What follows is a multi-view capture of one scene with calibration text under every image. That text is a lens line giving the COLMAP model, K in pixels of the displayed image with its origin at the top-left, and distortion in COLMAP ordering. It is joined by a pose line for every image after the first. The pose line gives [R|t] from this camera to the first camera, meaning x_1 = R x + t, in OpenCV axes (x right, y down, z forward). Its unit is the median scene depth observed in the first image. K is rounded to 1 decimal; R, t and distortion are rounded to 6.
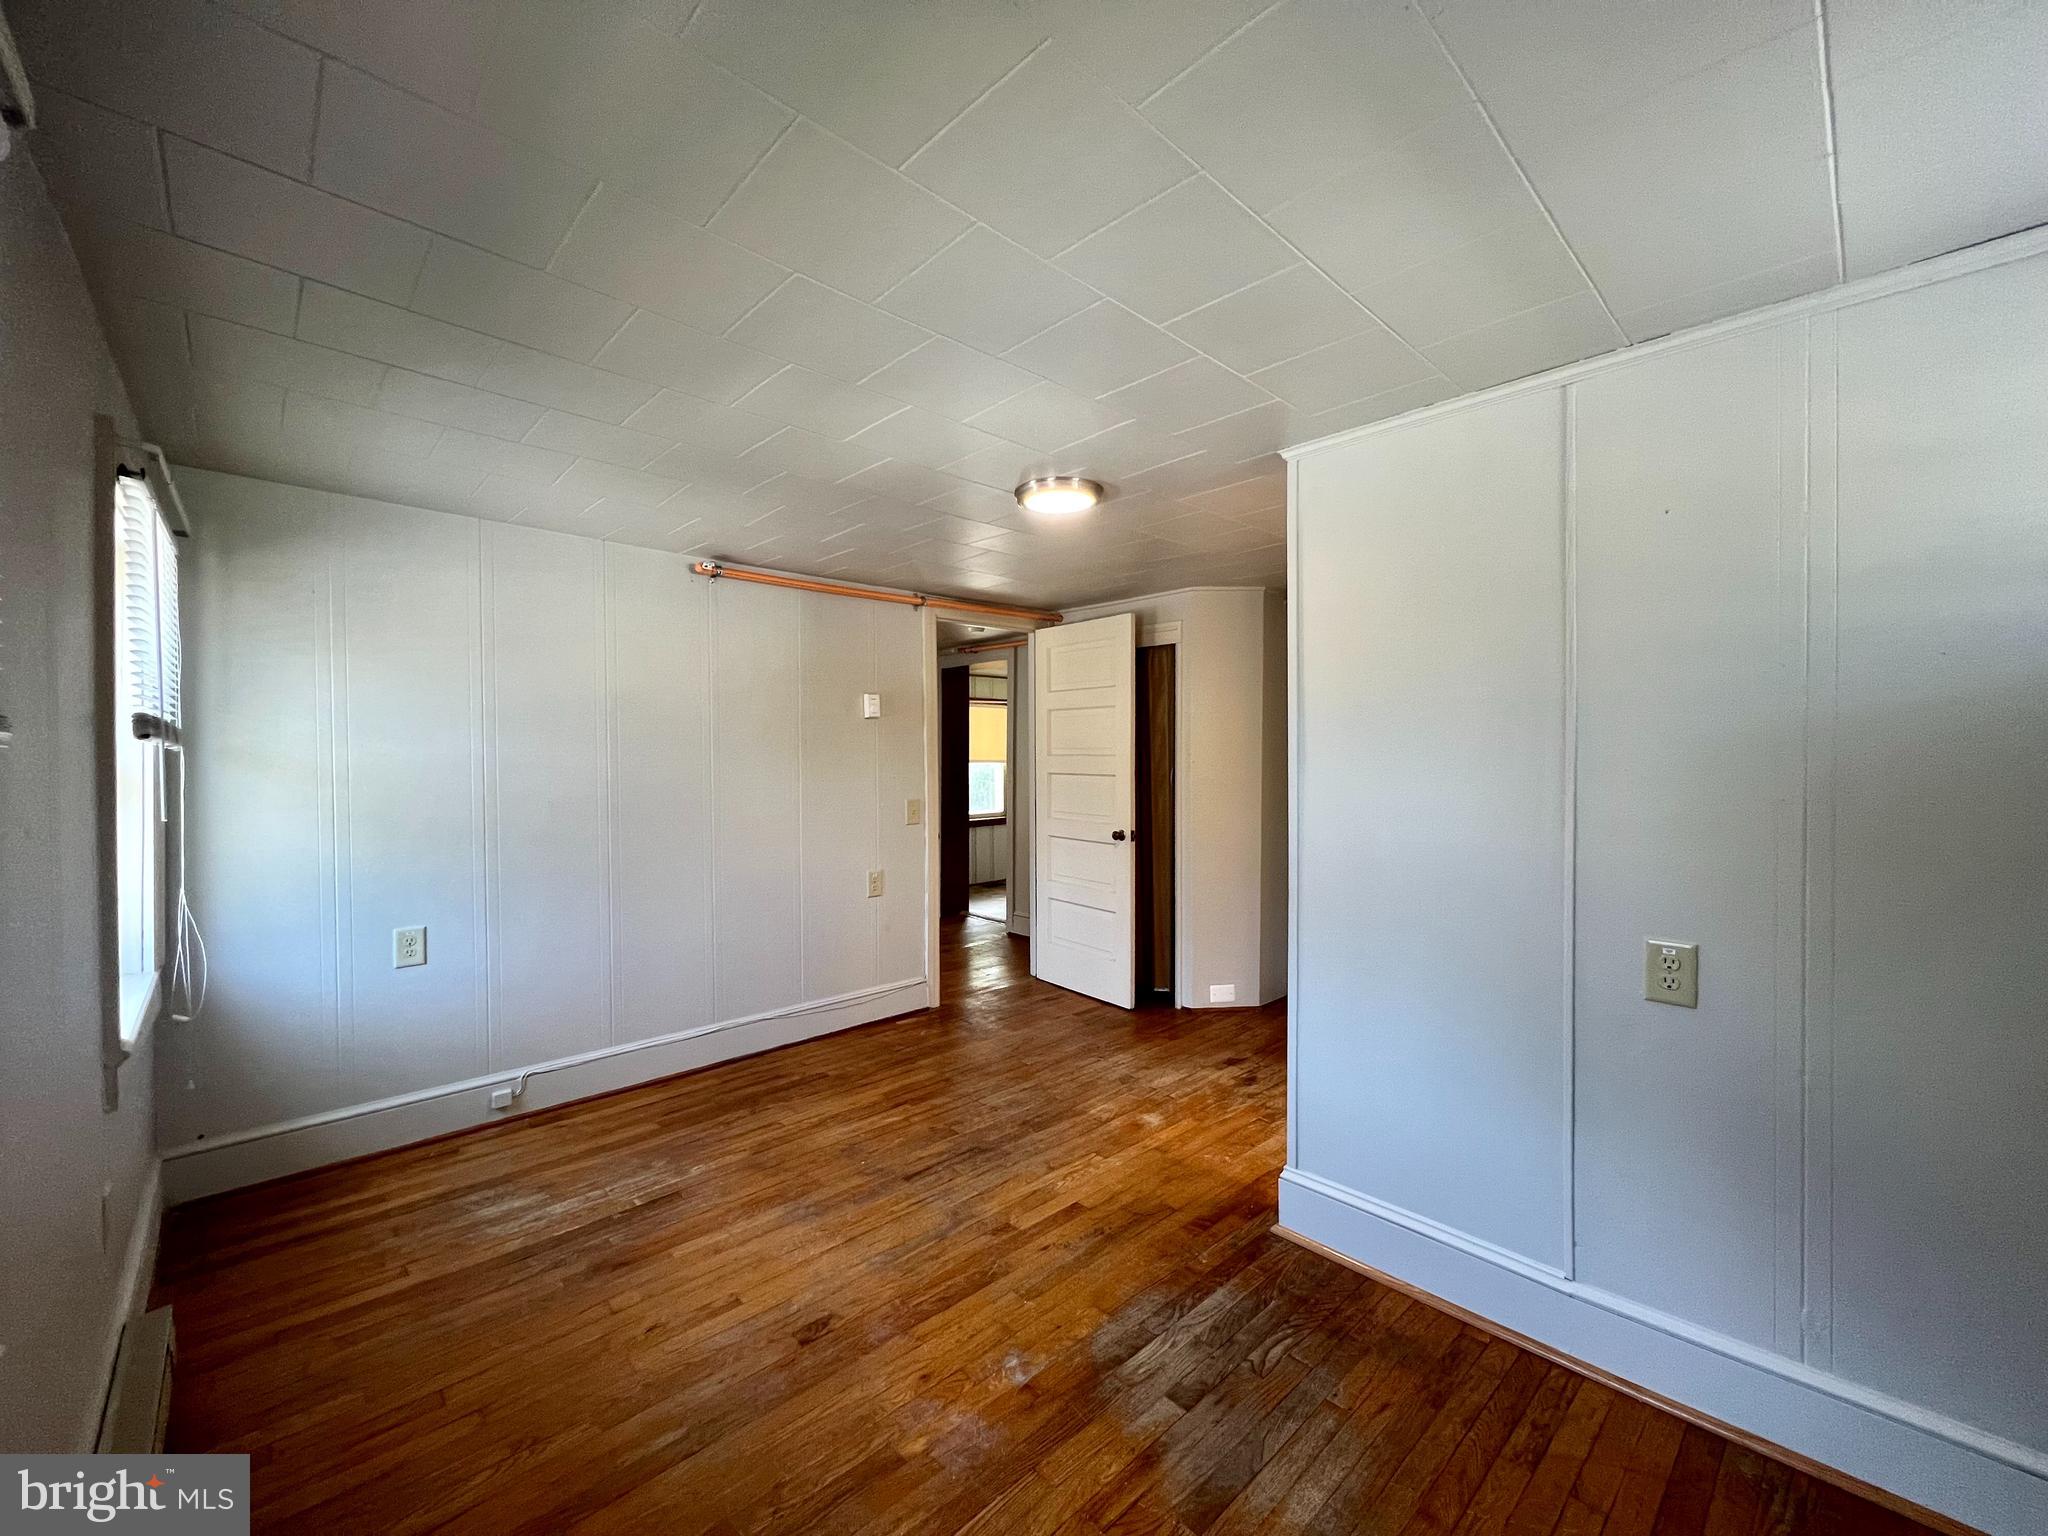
lens RADIAL K [[819.5, 0, 1020.9], [0, 819.5, 760.9], [0, 0, 1]] dist [-0.001017, 0.000843]
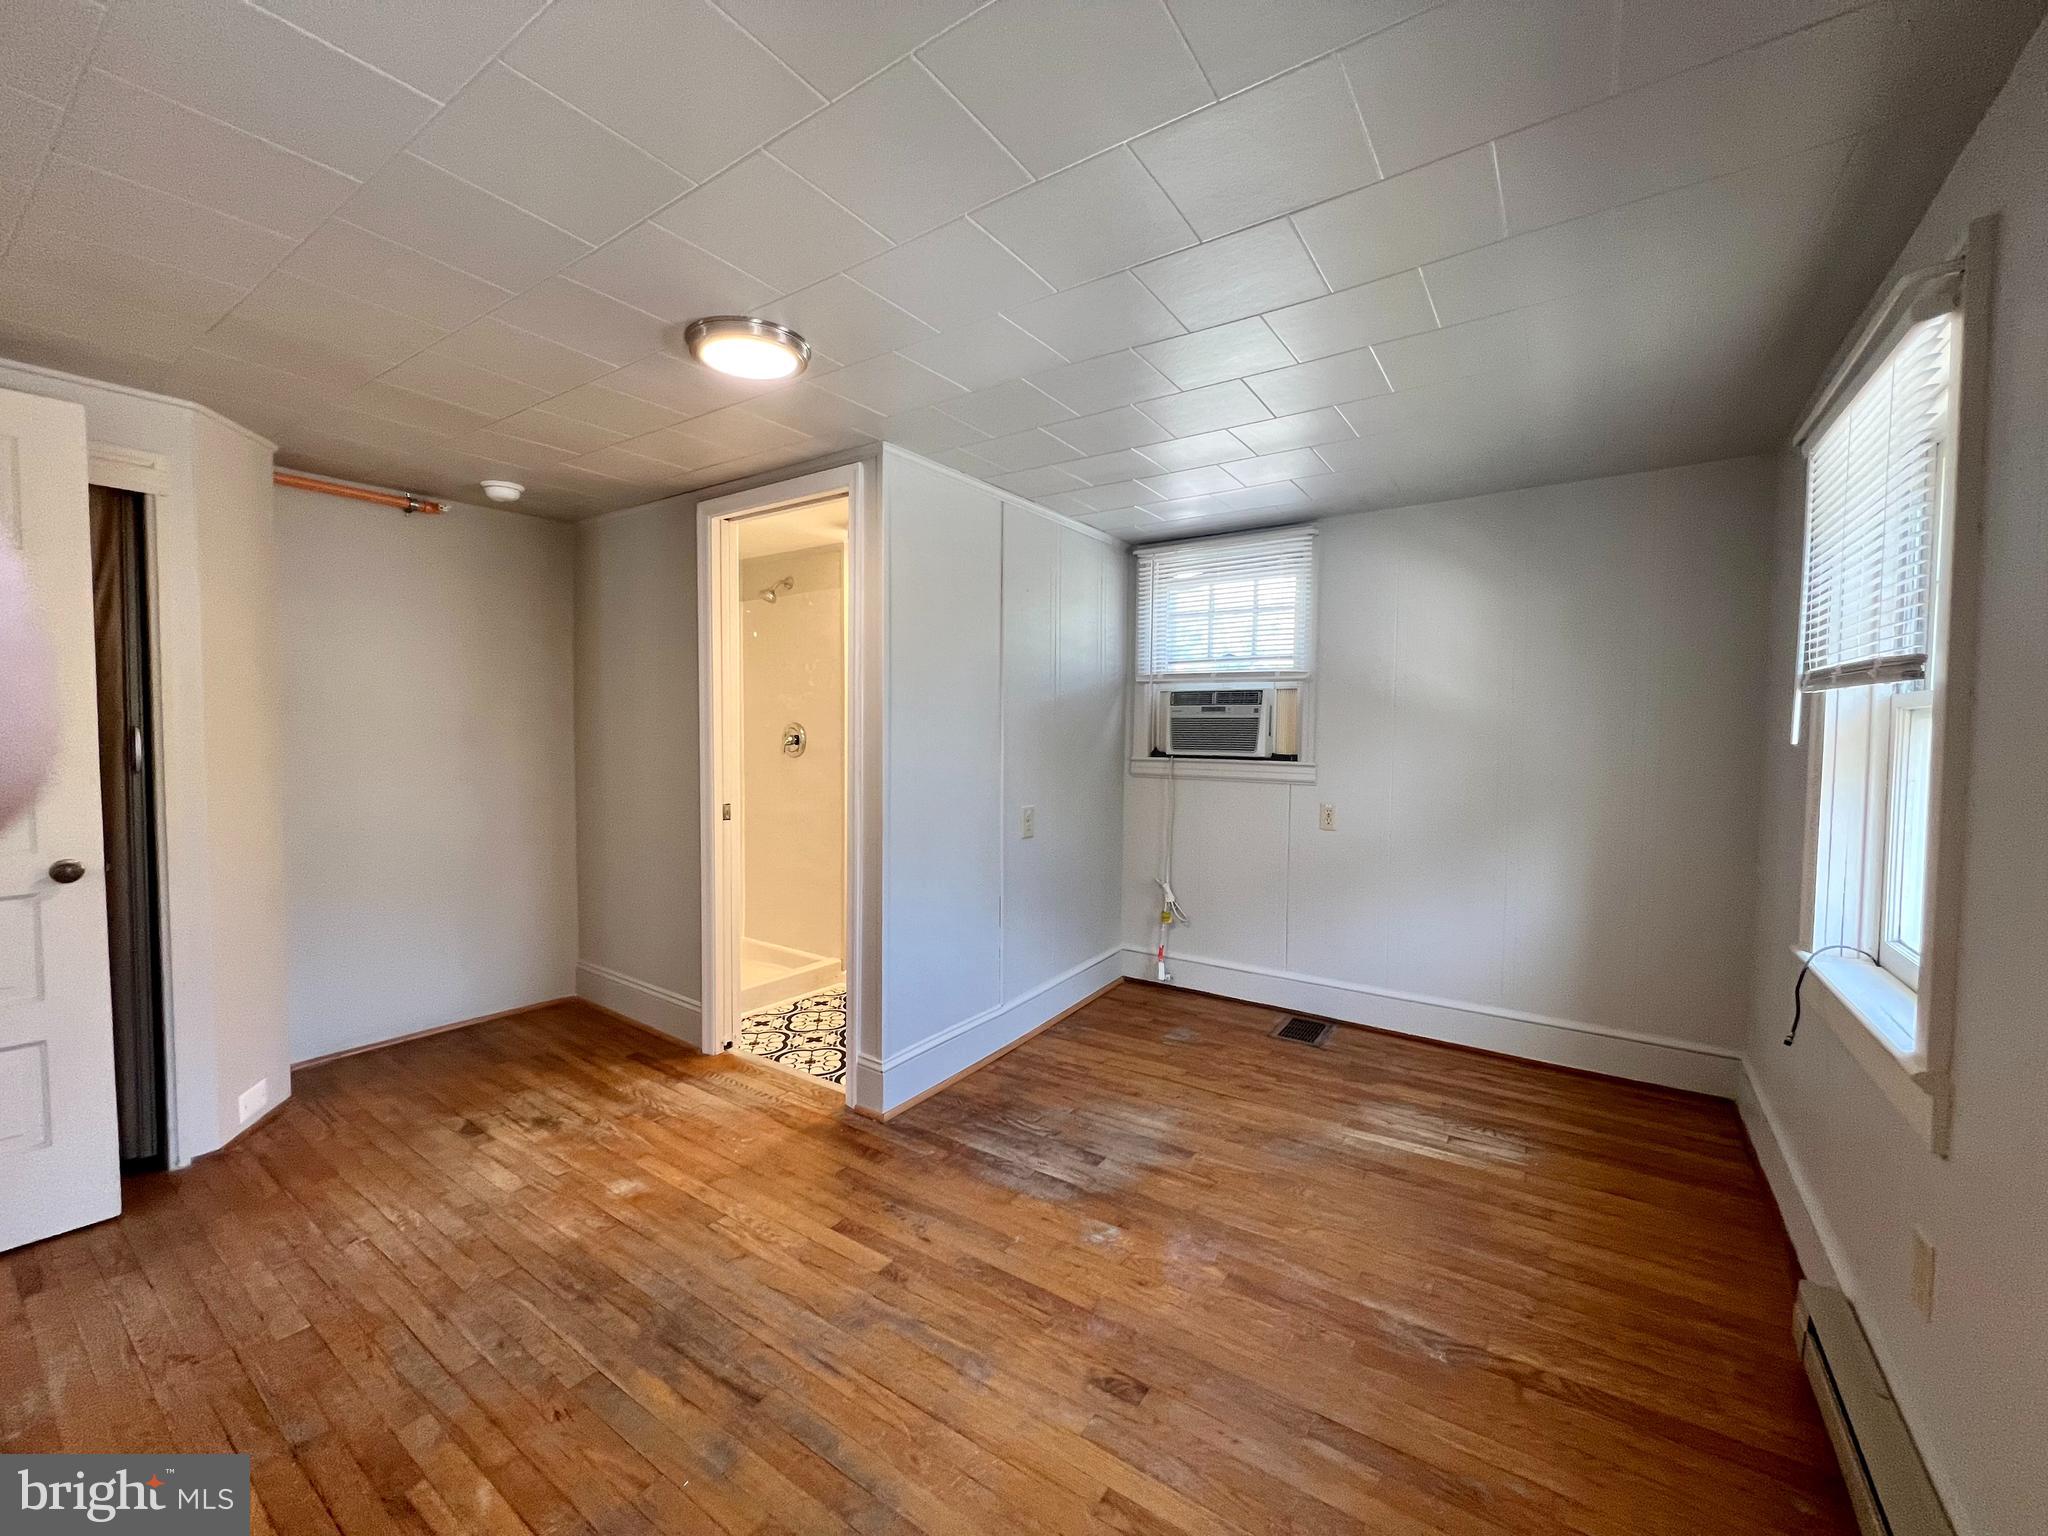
lens RADIAL K [[819.5, 0, 1021.3], [0, 819.5, 762.7], [0, 0, 1]] dist [-0.001017, 0.000843]
pose [[-0.210054, -0.039005, 0.976911, -0.766044], [0.006058, 0.999133, 0.041195, 0.020448], [-0.977671, 0.014571, -0.209635, 0.951812]]
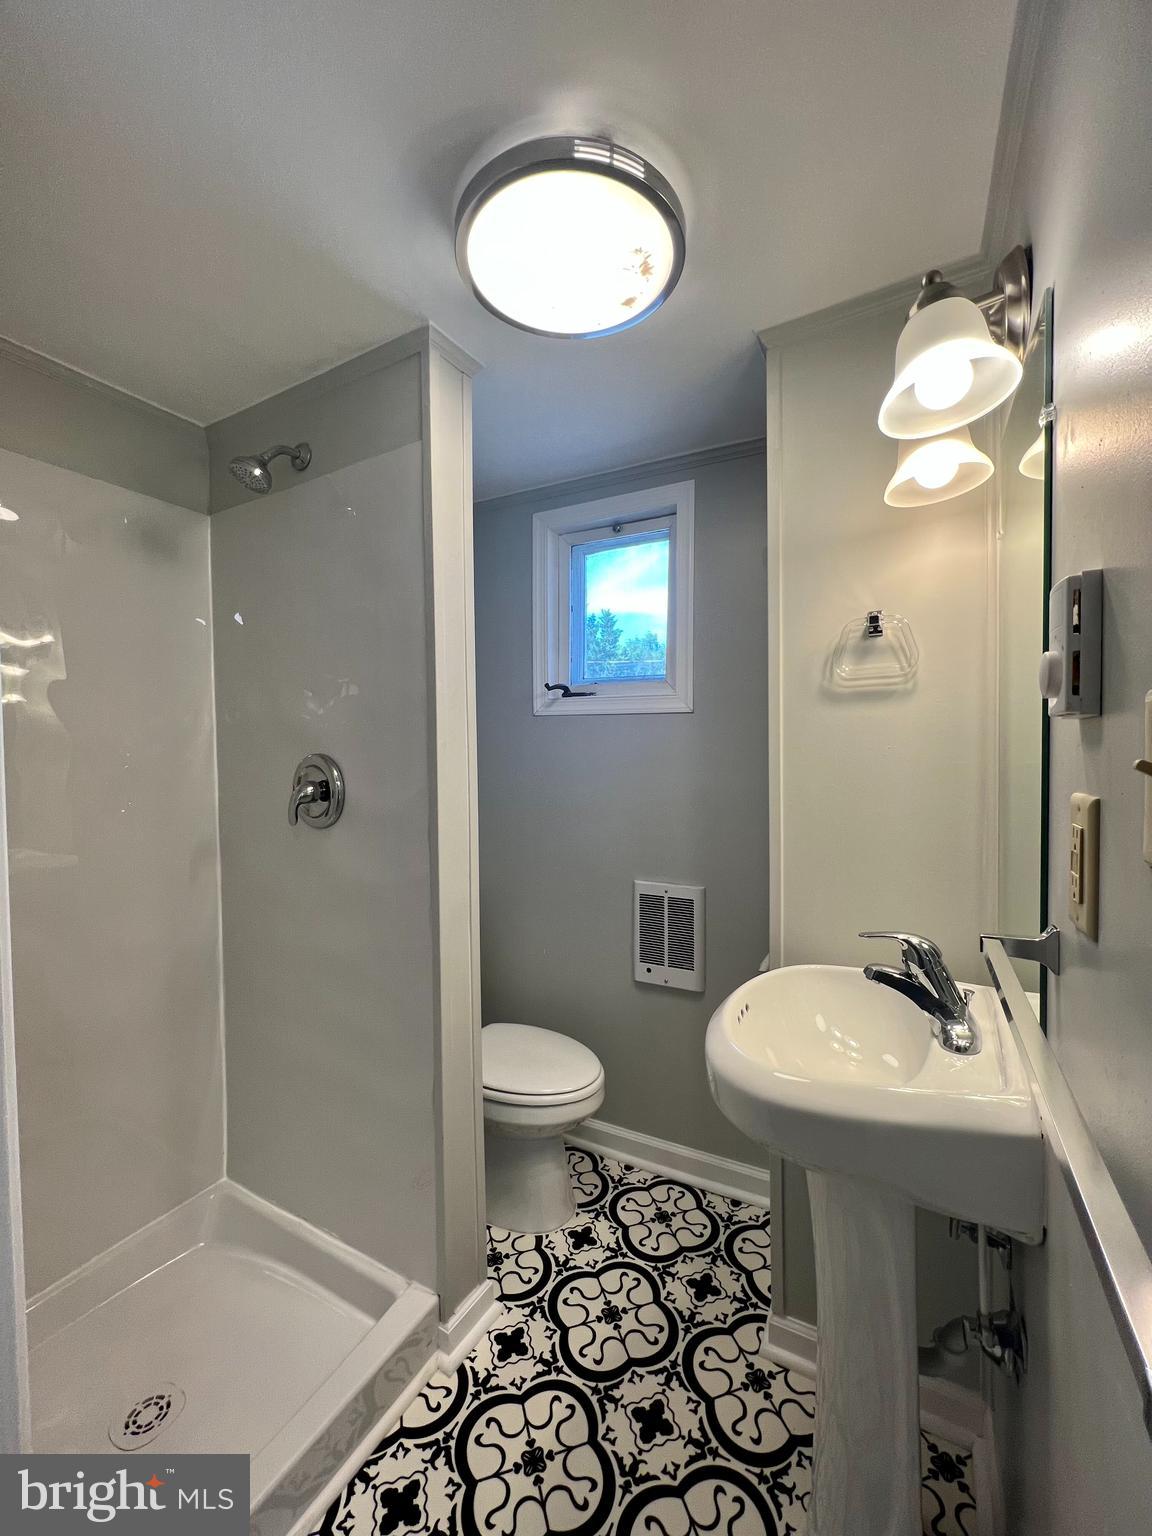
lens RADIAL K [[614.6, 0, 578.8], [0, 614.6, 767.5], [0, 0, 1]] dist [-0.001017, 0.000843]
pose [[-0.311162, -0.024224, 0.950048, 0.351034], [0.025615, 0.999098, 0.033863, 0.004764], [-0.950012, 0.034872, -0.310261, 1.000443]]
